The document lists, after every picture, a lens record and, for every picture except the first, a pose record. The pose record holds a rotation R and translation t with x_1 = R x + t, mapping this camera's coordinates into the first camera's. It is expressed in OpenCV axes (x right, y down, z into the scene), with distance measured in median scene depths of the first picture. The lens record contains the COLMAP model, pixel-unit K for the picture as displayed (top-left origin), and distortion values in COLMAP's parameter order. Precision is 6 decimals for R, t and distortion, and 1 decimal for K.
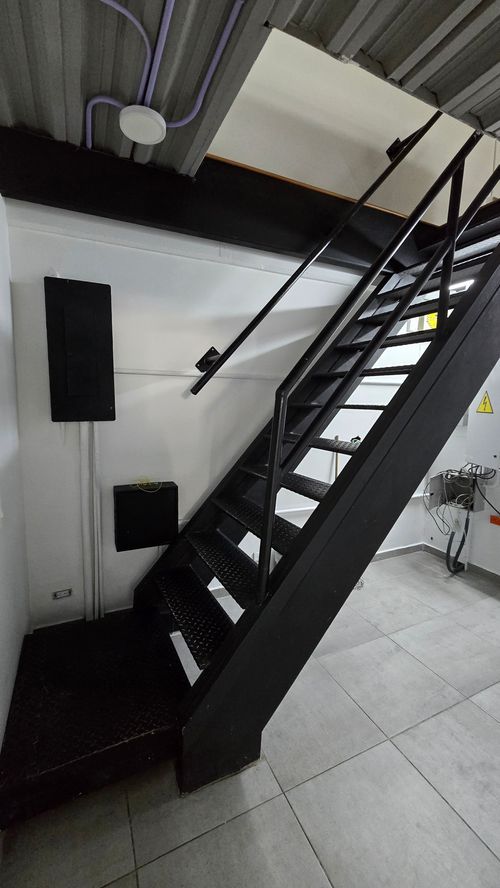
lens RADIAL K [[362.4, 0, 250.0], [0, 362.4, 444.0], [0, 0, 1]] dist [-0.001692, 0.000016]
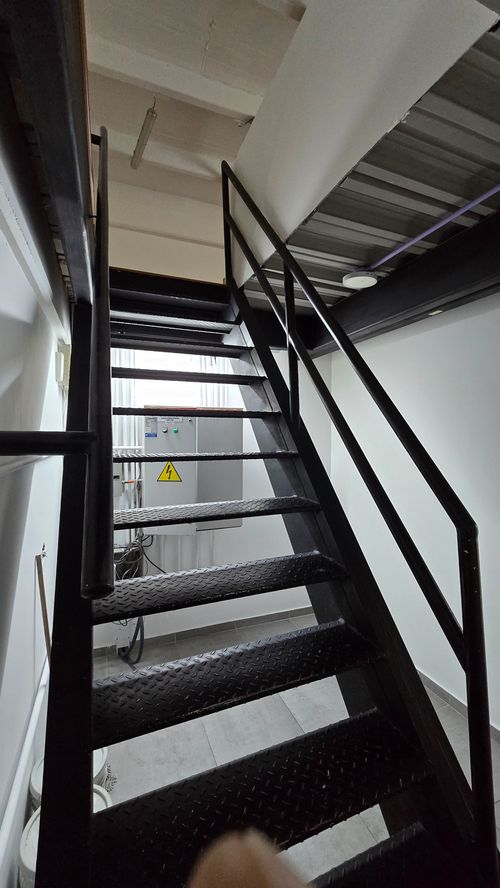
lens RADIAL K [[362.4, 0, 250.0], [0, 362.4, 444.0], [0, 0, 1]] dist [-0.001692, 0.000016]
pose [[0.070639, -0.042539, 0.996594, -0.319312], [0.119697, 0.992233, 0.033869, -0.195965], [-0.990294, 0.116897, 0.075182, 0.701725]]
